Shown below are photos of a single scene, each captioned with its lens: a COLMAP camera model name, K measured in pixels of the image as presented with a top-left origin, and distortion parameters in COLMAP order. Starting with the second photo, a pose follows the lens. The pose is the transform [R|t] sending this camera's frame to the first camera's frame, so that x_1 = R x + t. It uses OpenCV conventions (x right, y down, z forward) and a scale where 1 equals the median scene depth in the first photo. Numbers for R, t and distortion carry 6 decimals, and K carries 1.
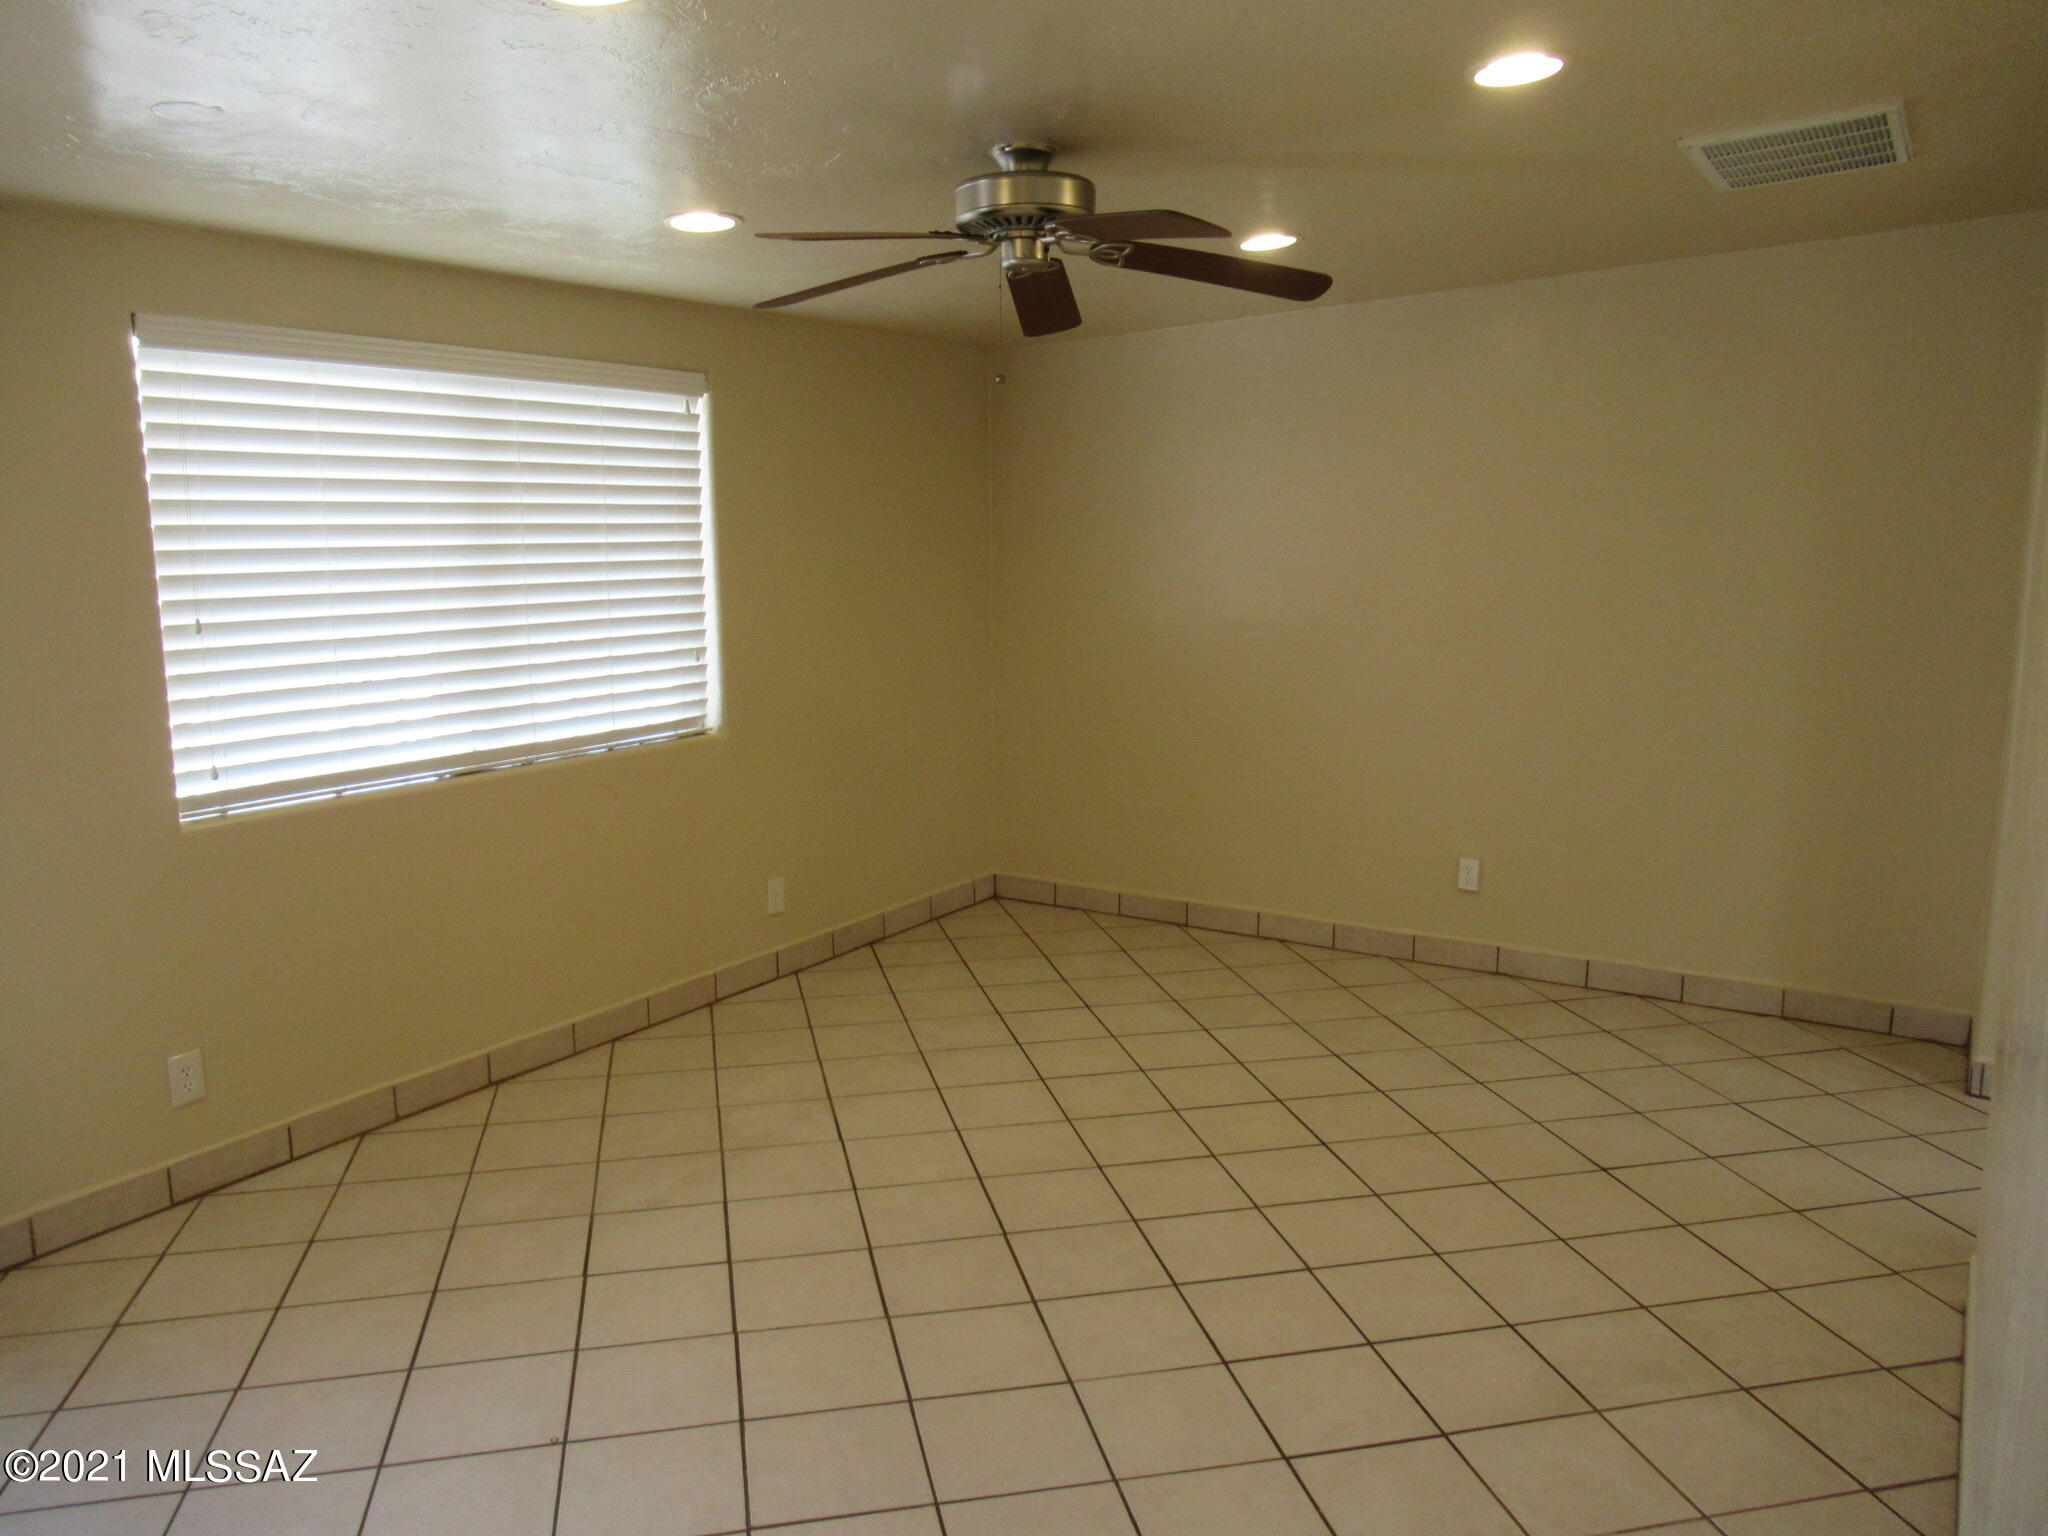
lens RADIAL K [[1542.3, 0, 1029.7], [0, 1542.3, 777.7], [0, 0, 1]] dist [-0.002400, 0.003314]
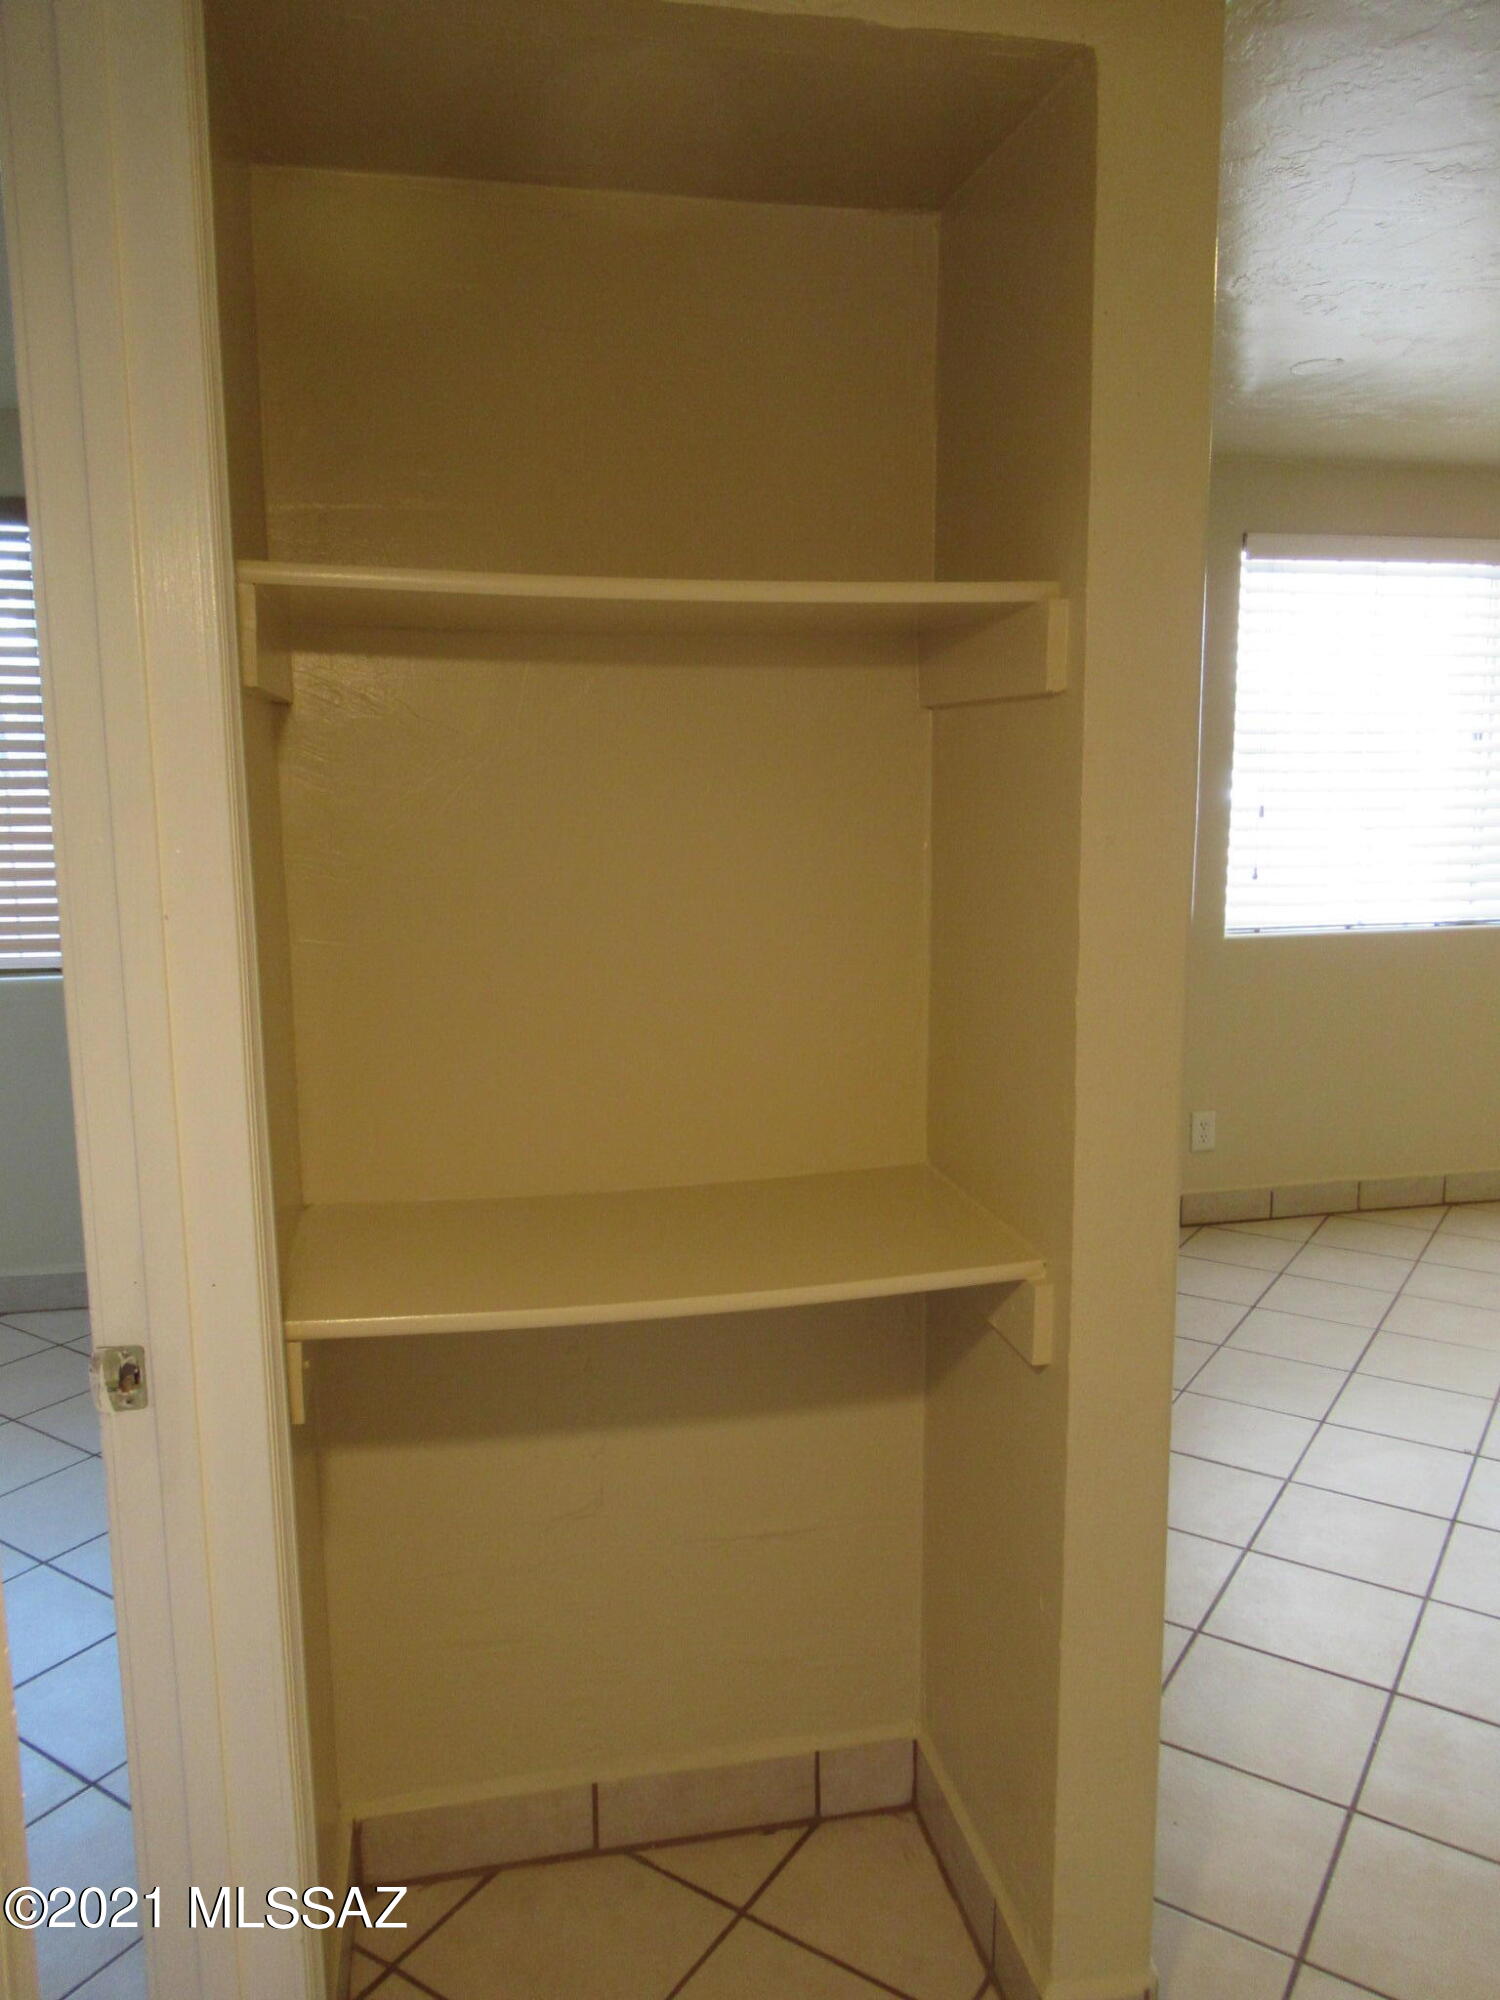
lens RADIAL K [[1506.2, 0, 757.3], [0, 1506.2, 988.5], [0, 0, 1]] dist [-0.002400, 0.003314]
pose [[0.705144, 0.113245, -0.699962, 0.055927], [-0.117233, 0.992198, 0.042424, 0.071359], [0.699305, 0.052143, 0.712919, -0.165096]]
